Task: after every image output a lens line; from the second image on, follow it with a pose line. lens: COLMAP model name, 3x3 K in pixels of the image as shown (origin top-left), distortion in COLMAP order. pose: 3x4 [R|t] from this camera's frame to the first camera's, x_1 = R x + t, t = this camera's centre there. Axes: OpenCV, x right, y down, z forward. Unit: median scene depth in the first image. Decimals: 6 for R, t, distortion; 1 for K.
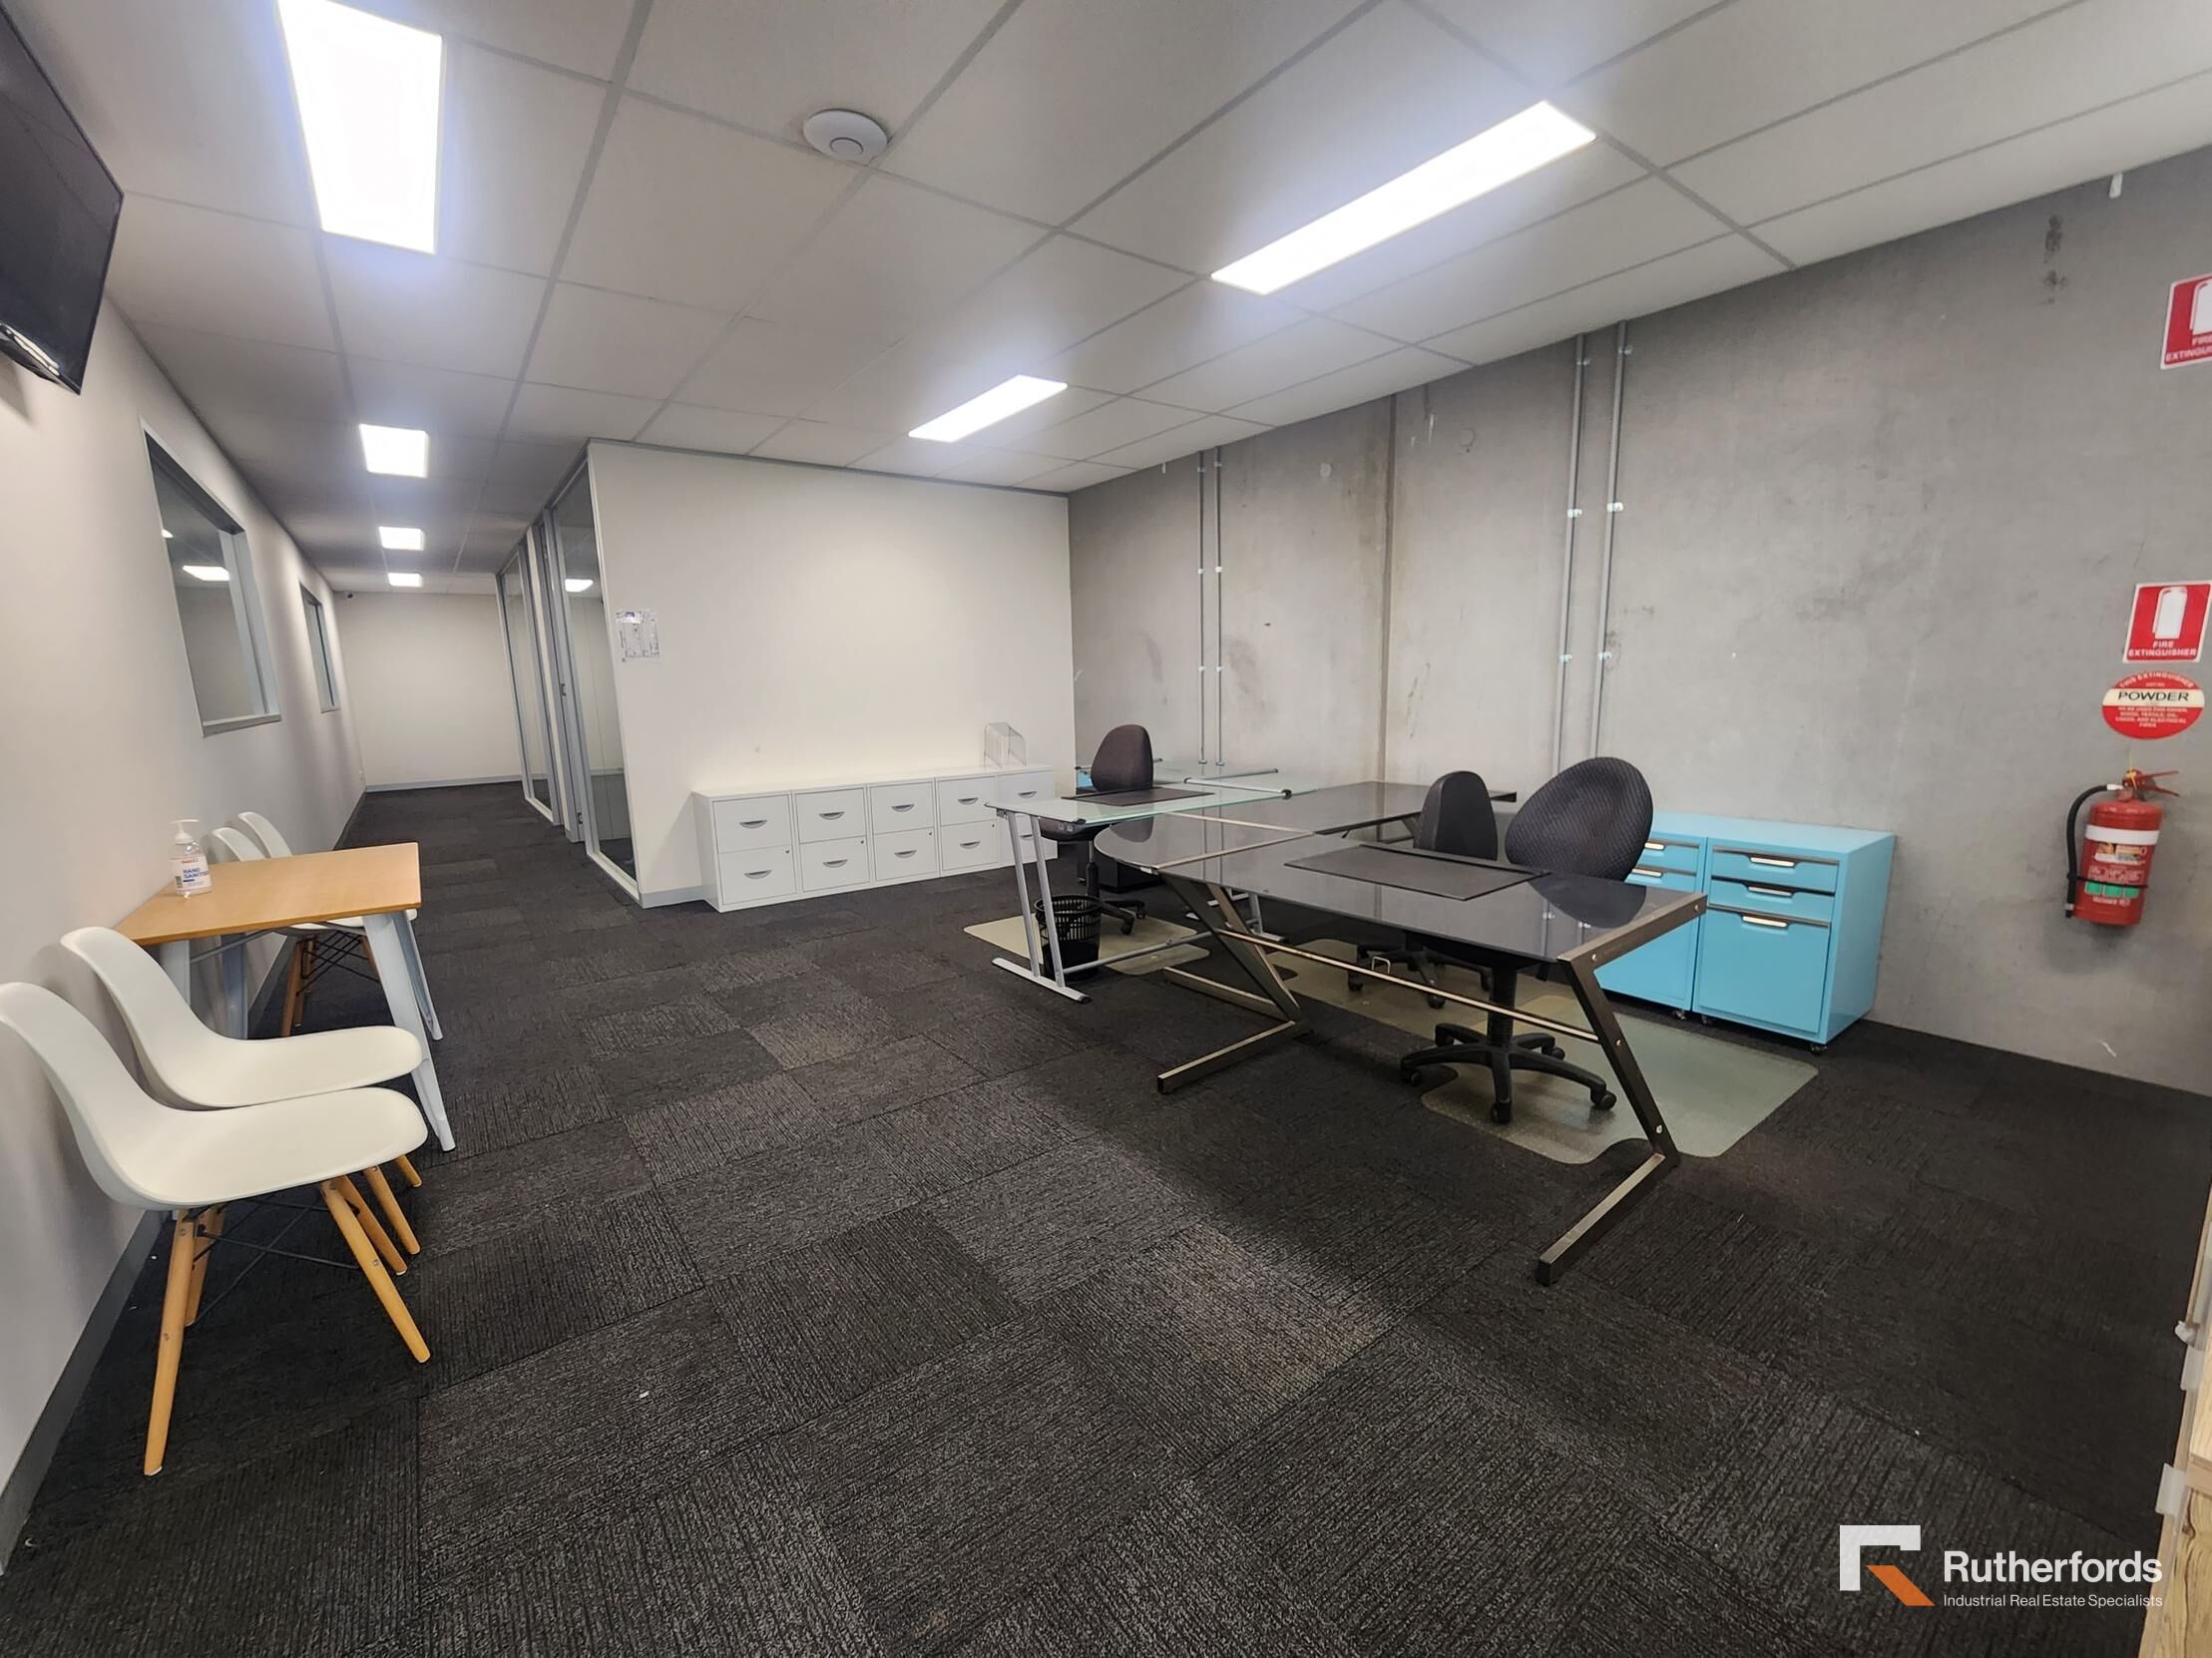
lens RADIAL K [[897.1, 0, 1089.3], [0, 897.1, 830.7], [0, 0, 1]] dist [-0.005006, -0.000138]
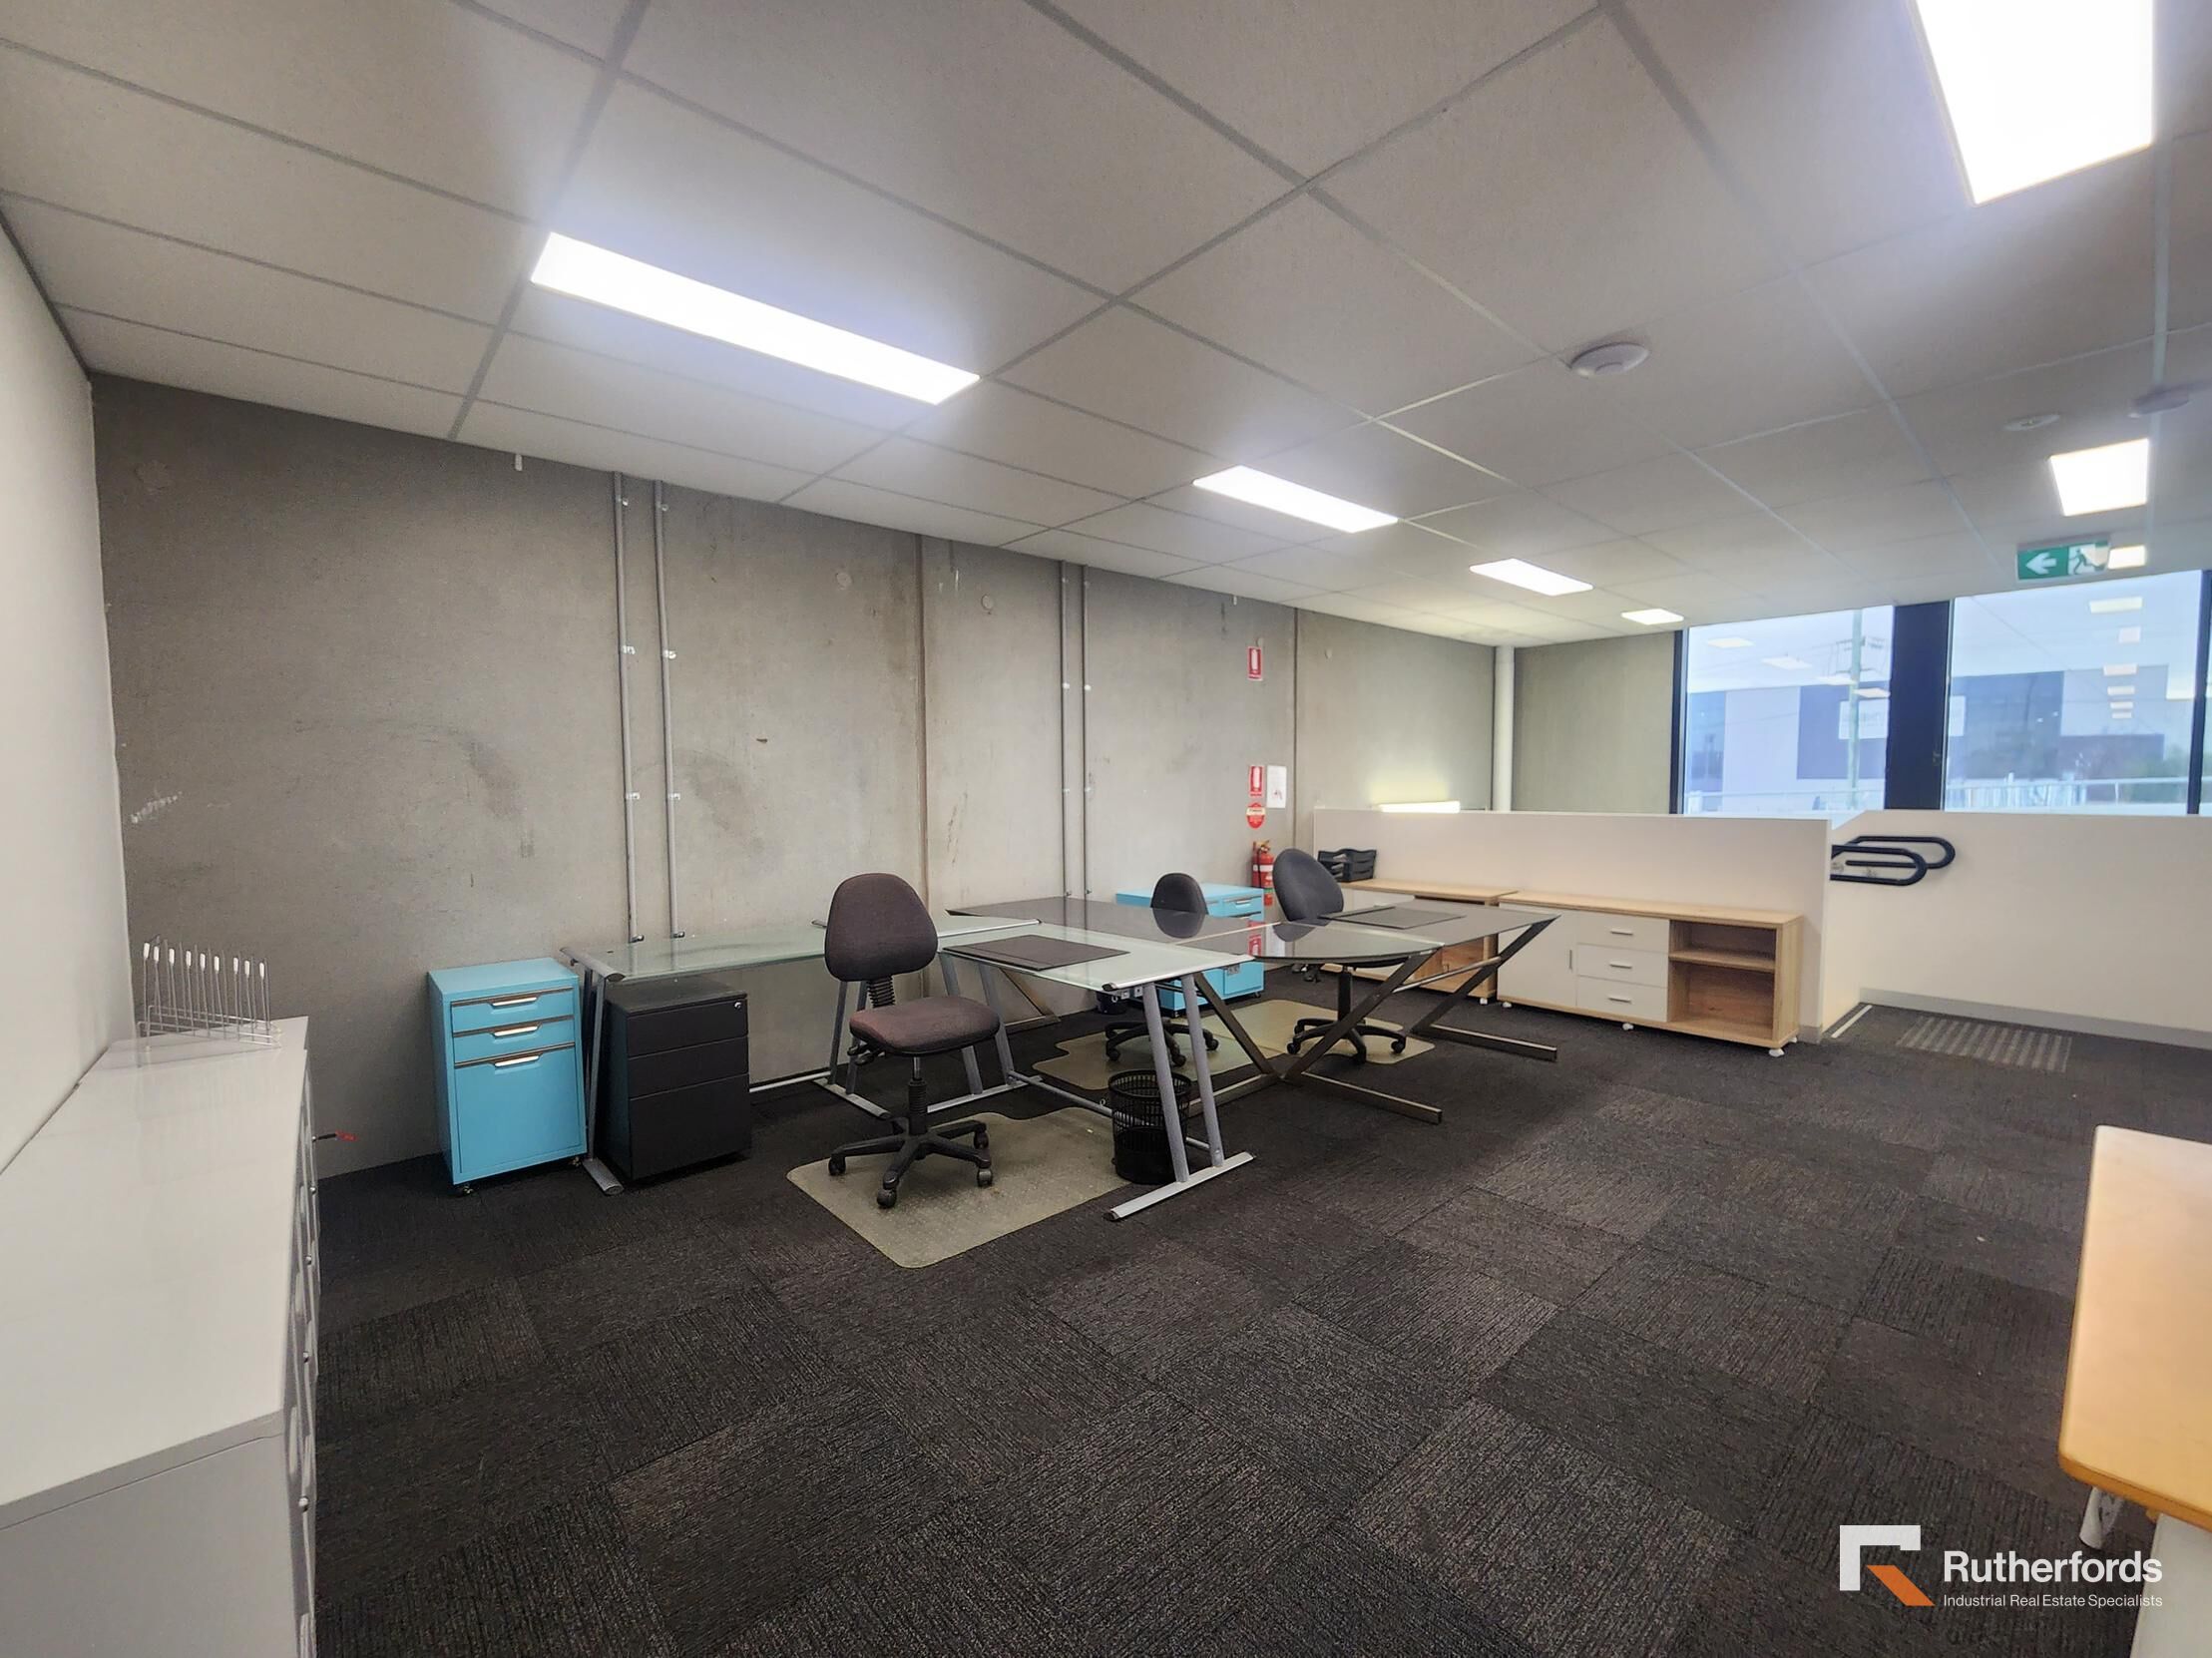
lens RADIAL K [[897.1, 0, 1090.1], [0, 897.1, 833.2], [0, 0, 1]] dist [-0.005006, -0.000138]
pose [[-0.063374, -0.016237, 0.997858, -0.688038], [0.189475, 0.981486, 0.028004, -0.139295], [-0.979838, 0.190844, -0.059124, 0.910989]]
